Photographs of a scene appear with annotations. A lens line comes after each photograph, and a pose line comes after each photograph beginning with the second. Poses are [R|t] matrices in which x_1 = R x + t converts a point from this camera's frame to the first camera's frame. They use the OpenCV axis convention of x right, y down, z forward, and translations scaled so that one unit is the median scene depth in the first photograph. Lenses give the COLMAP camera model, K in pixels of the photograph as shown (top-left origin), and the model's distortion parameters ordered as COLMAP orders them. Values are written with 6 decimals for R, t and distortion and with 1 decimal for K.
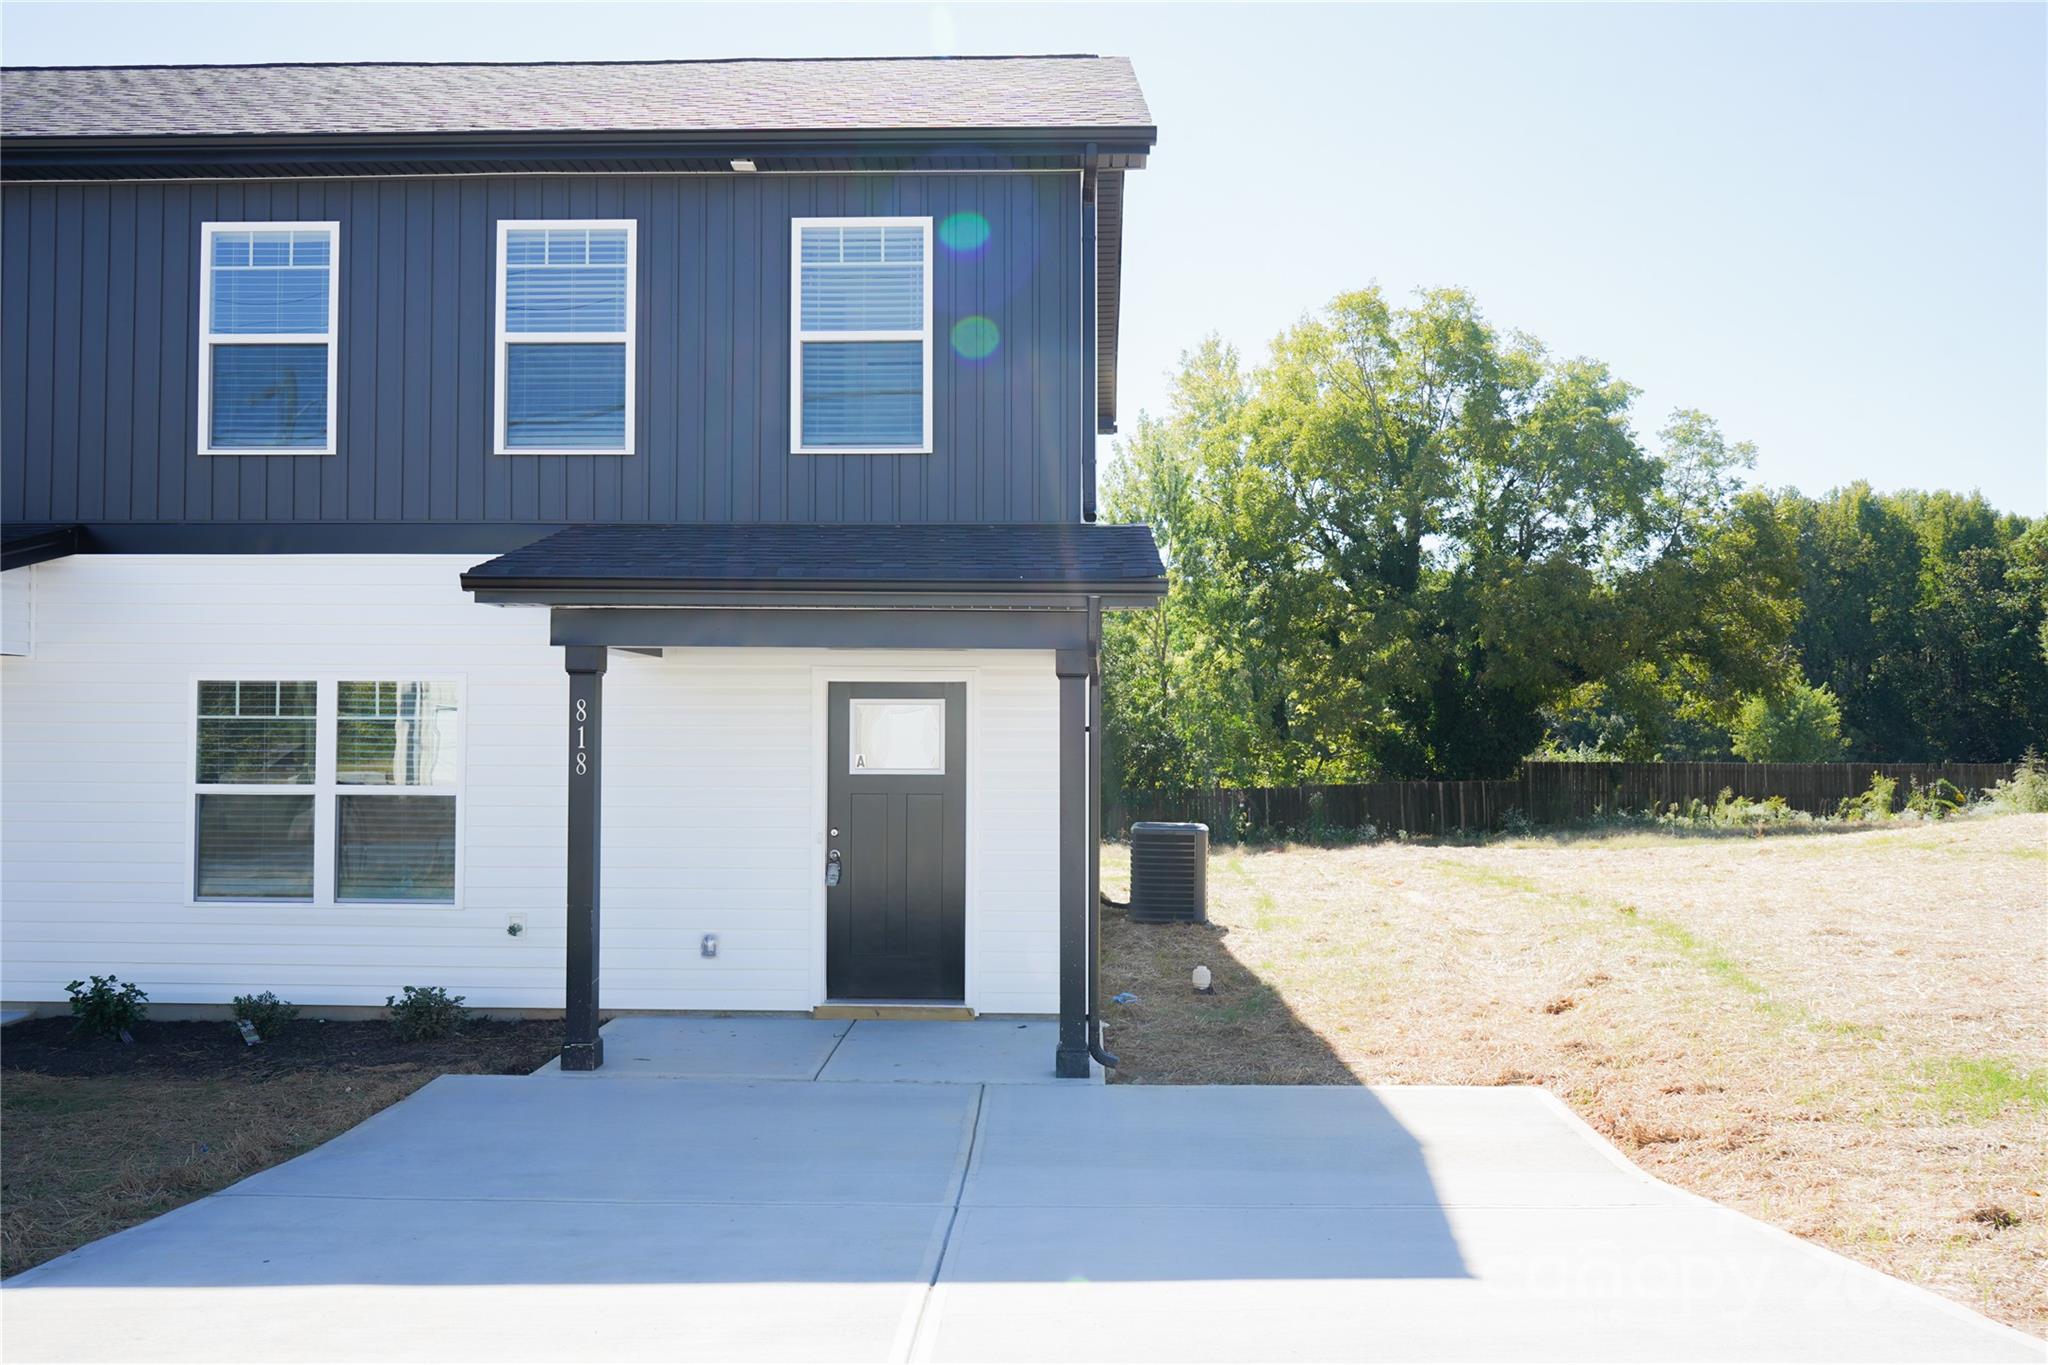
lens RADIAL K [[1643.6, 0, 1024.0], [0, 1643.6, 682.5], [0, 0, 1]] dist [-0.006232, -0.010046]
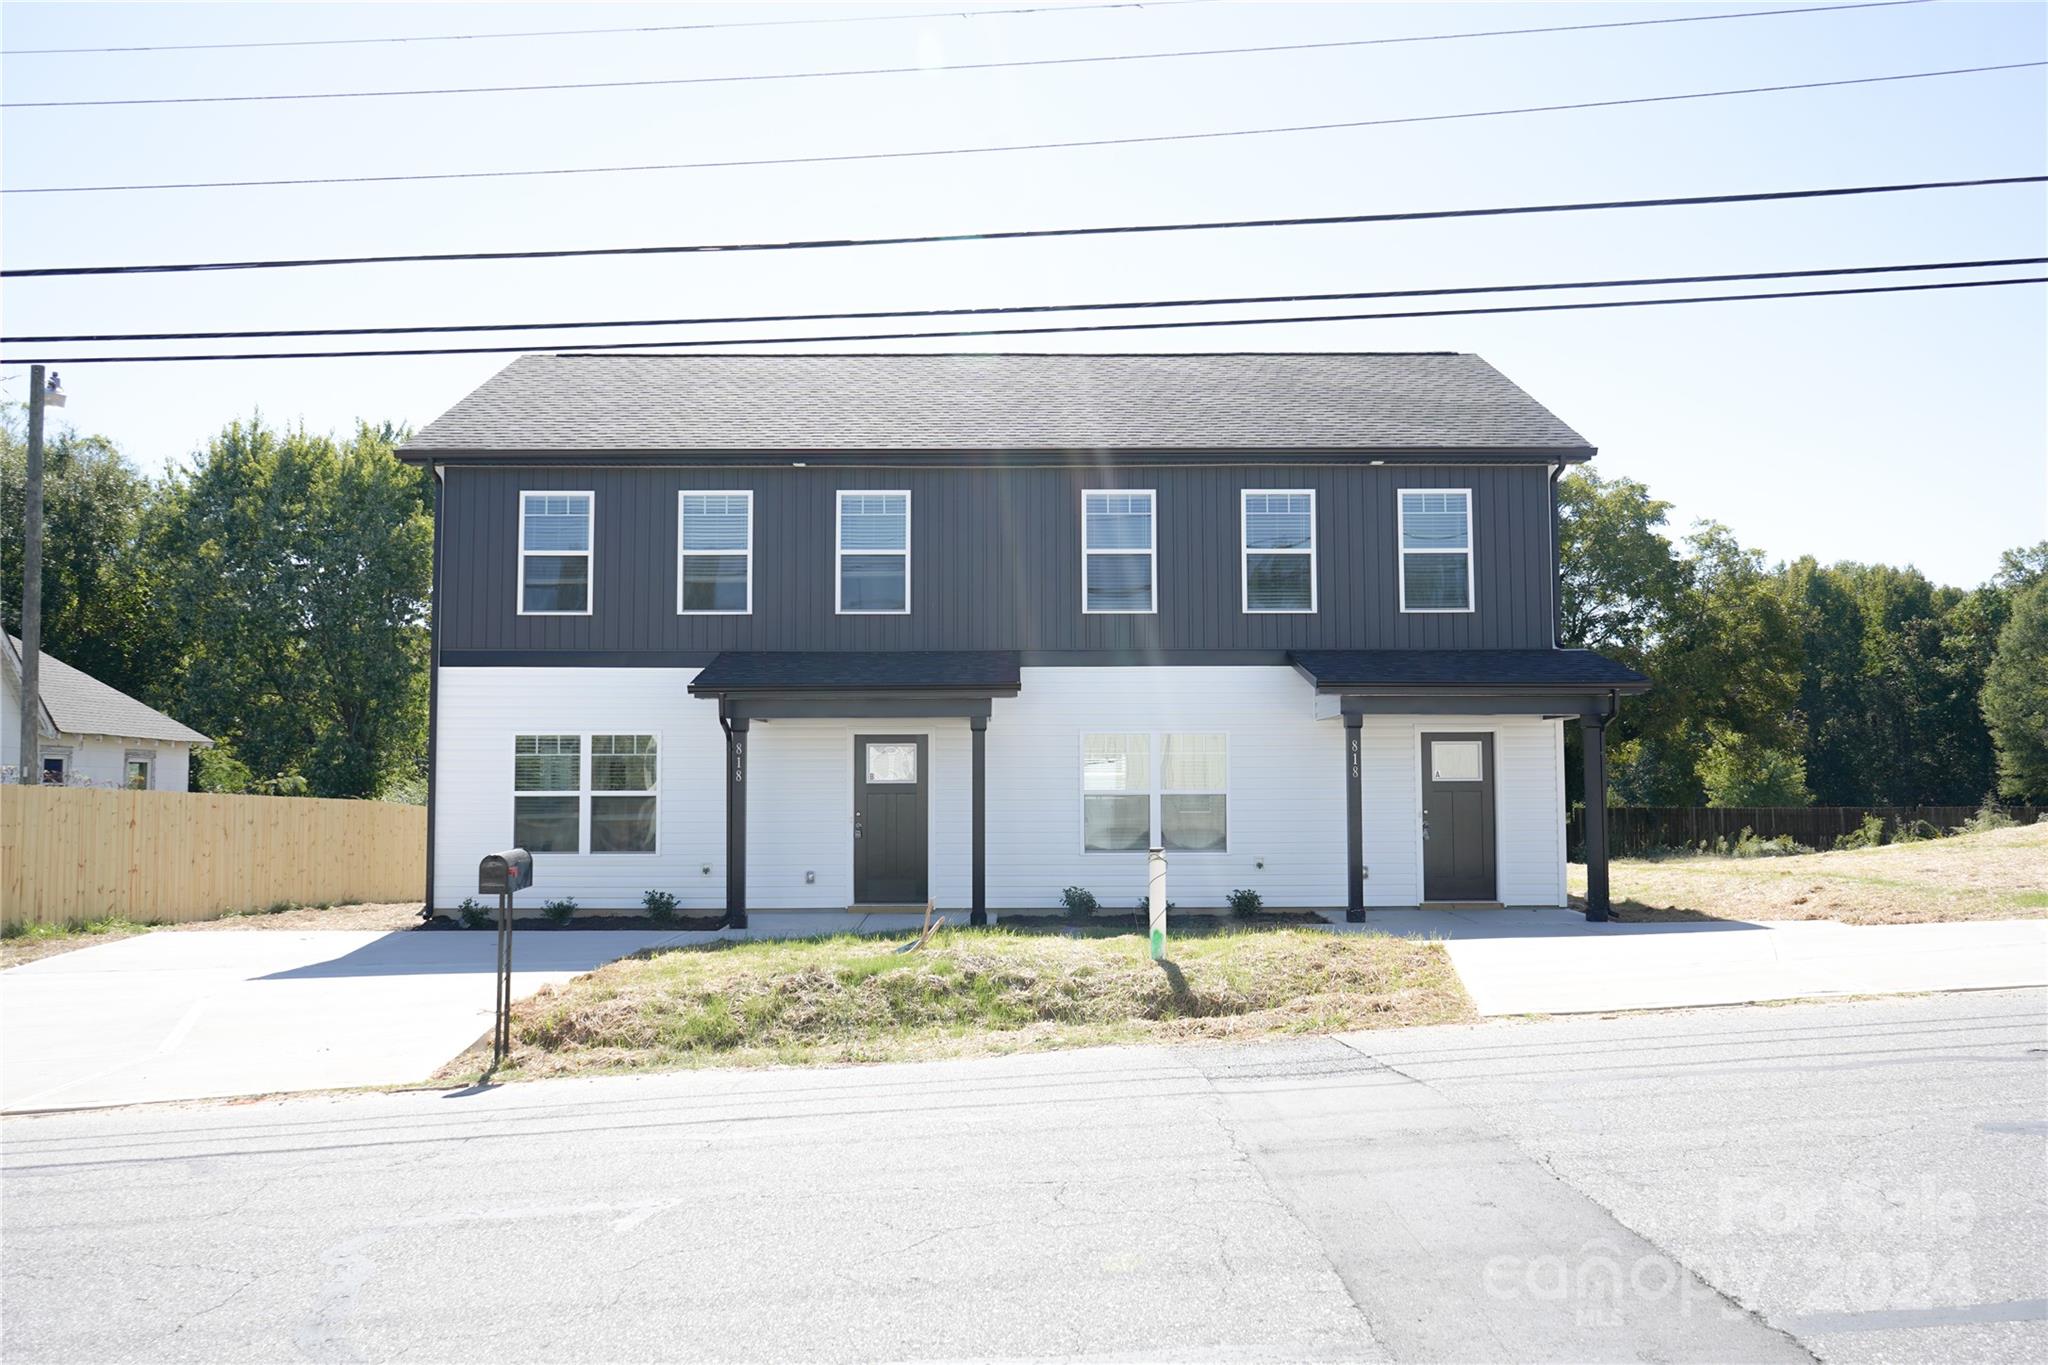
lens RADIAL K [[1643.6, 0, 1024.0], [0, 1643.6, 682.5], [0, 0, 1]] dist [-0.006232, -0.010046]
pose [[0.999406, -0.005040, 0.034078, -0.157274], [0.006482, 0.999083, -0.042323, 0.004666], [-0.033834, 0.042518, 0.998523, -0.216602]]
